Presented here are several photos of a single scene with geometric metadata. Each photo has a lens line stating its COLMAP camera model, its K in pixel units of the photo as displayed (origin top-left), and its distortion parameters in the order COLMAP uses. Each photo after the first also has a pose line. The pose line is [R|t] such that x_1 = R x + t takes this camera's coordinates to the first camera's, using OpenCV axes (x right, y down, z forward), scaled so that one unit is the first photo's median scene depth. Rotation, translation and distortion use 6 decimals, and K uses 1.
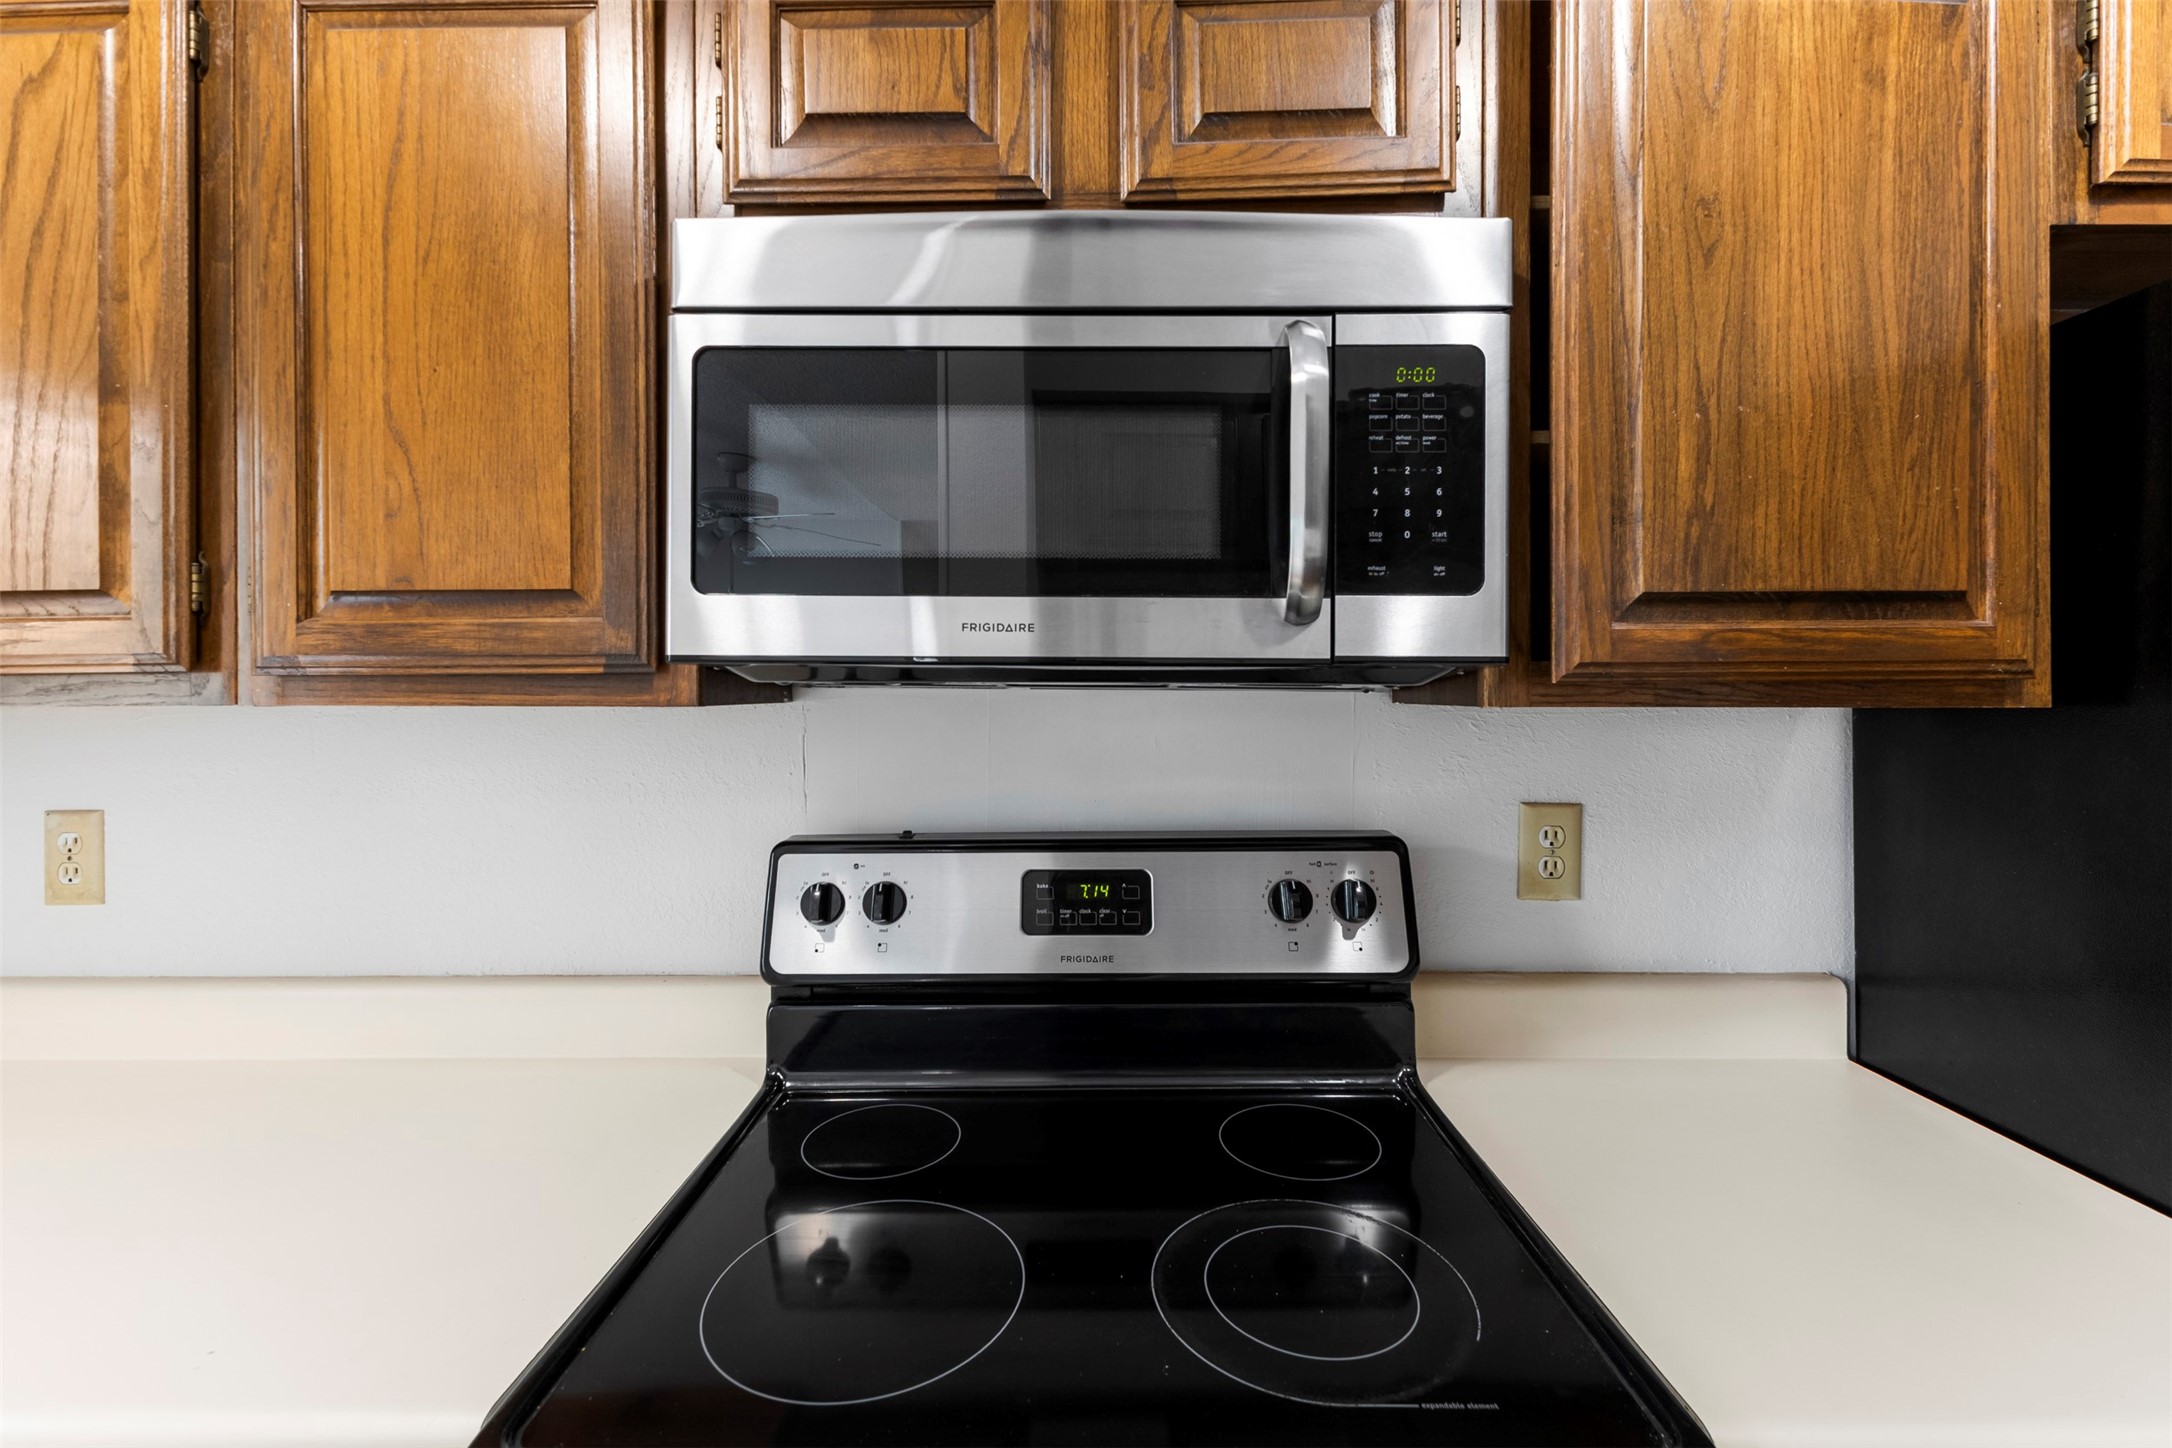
lens RADIAL K [[905.3, 0, 1081.0], [0, 905.3, 693.8], [0, 0, 1]] dist [0.000968, -0.000585]
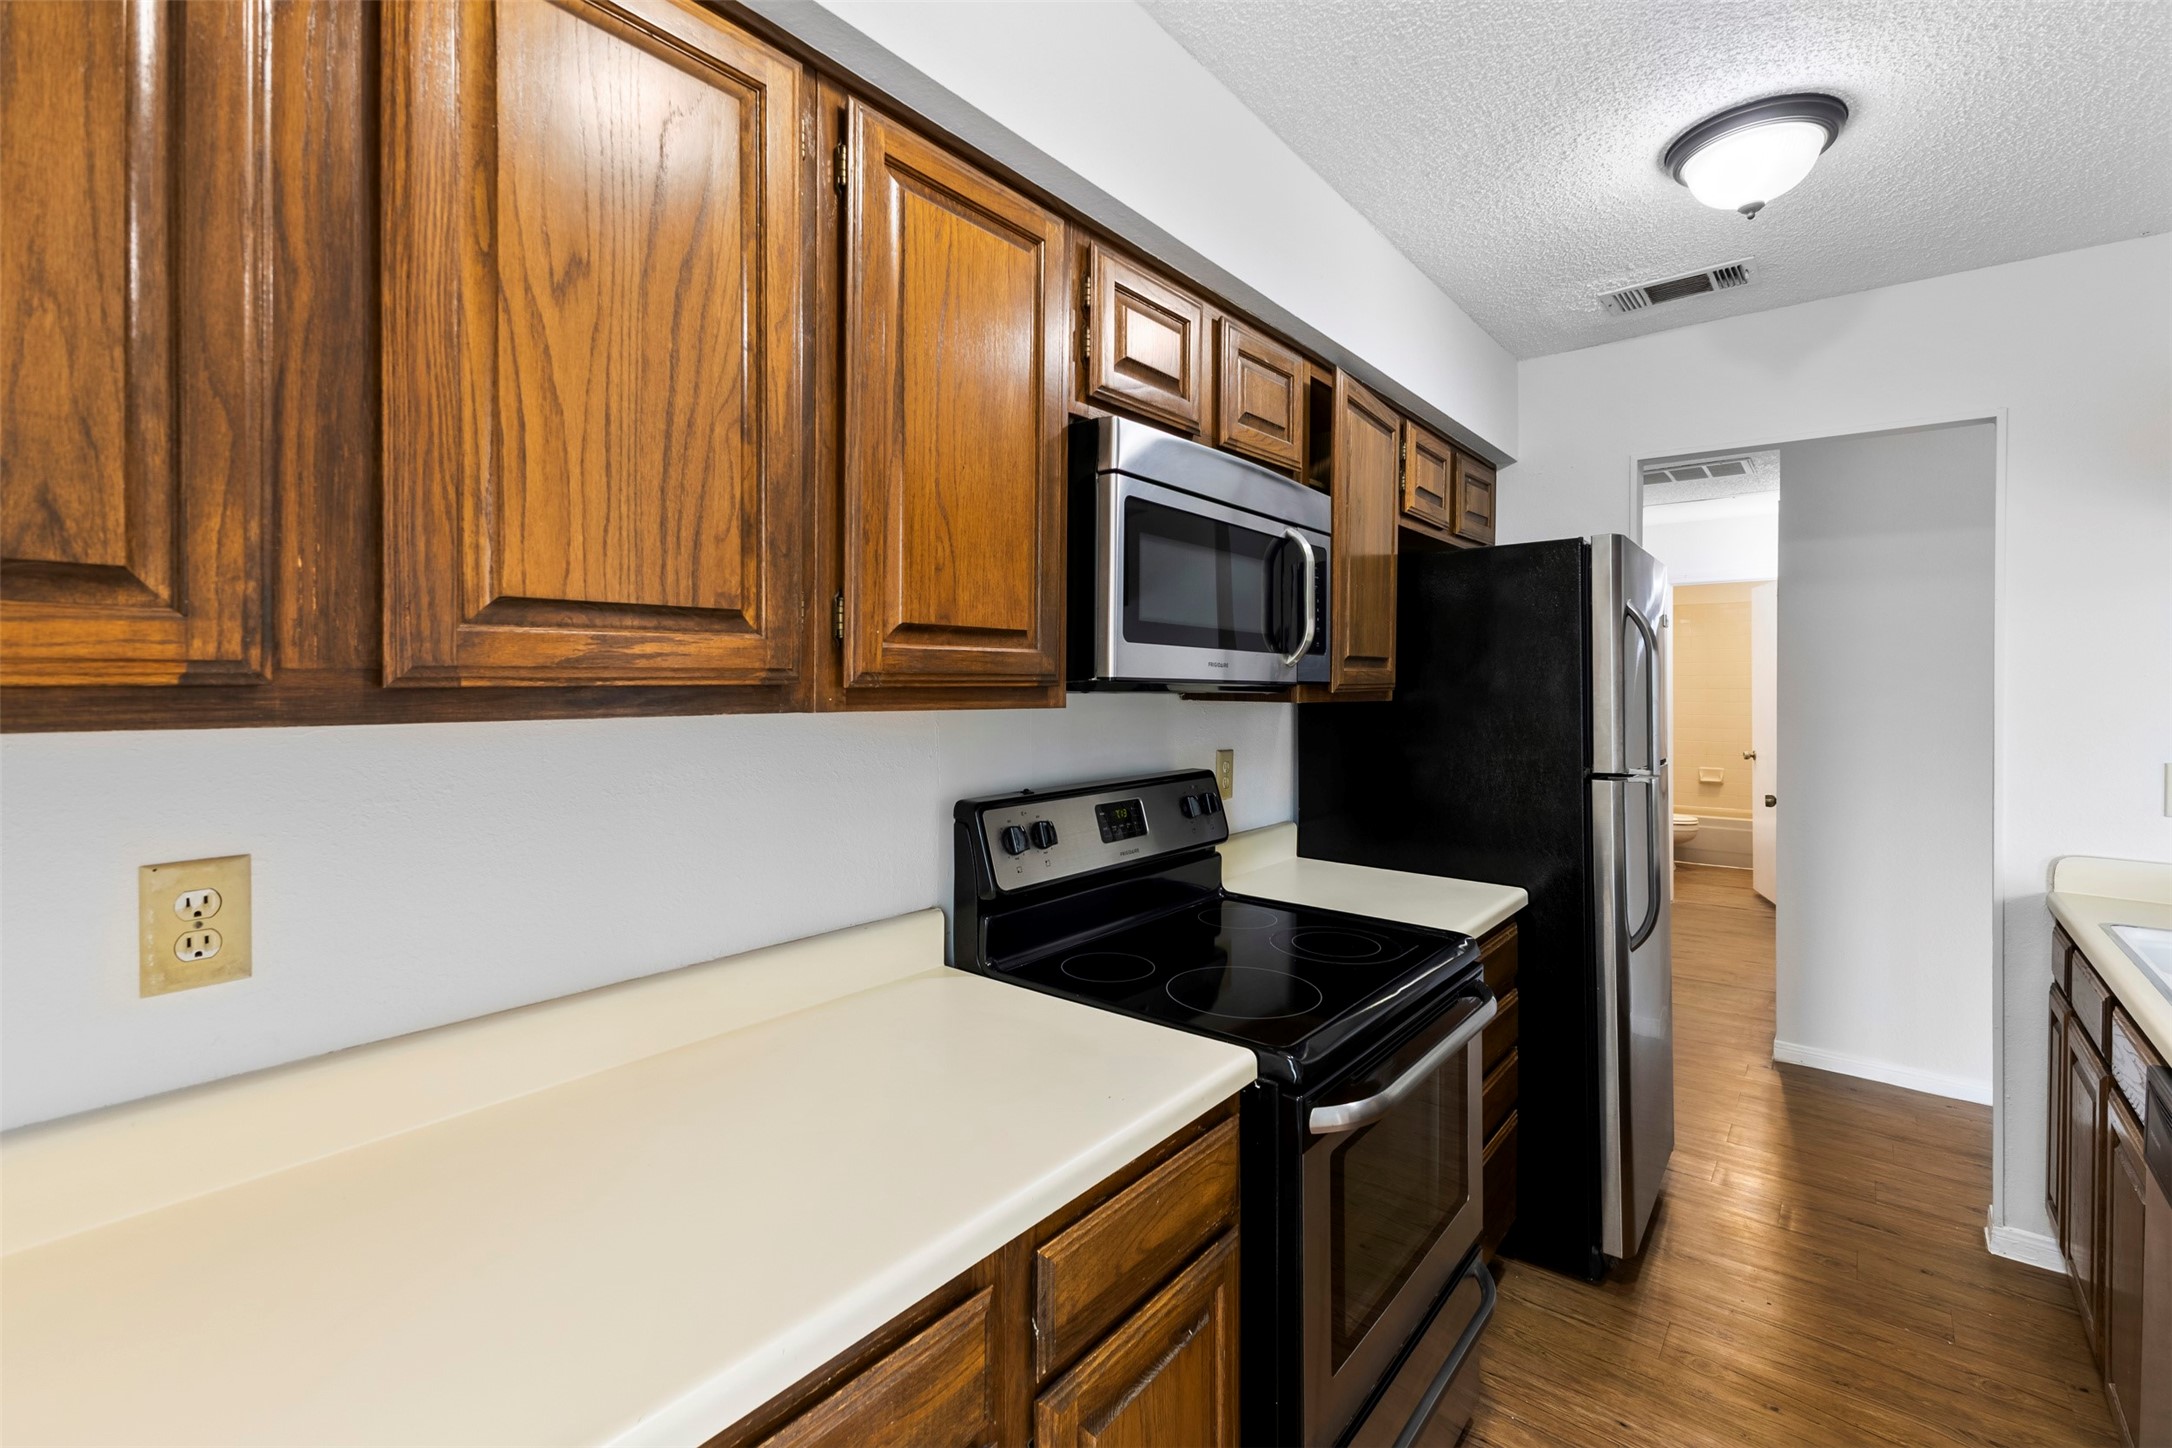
lens RADIAL K [[952.7, 0, 1087.2], [0, 952.7, 696.7], [0, 0, 1]] dist [0.000045, -0.005109]
pose [[0.622839, -0.005363, 0.782332, -1.730967], [-0.008766, 0.999866, 0.013833, -0.028591], [-0.782301, -0.015474, 0.622708, -0.060415]]
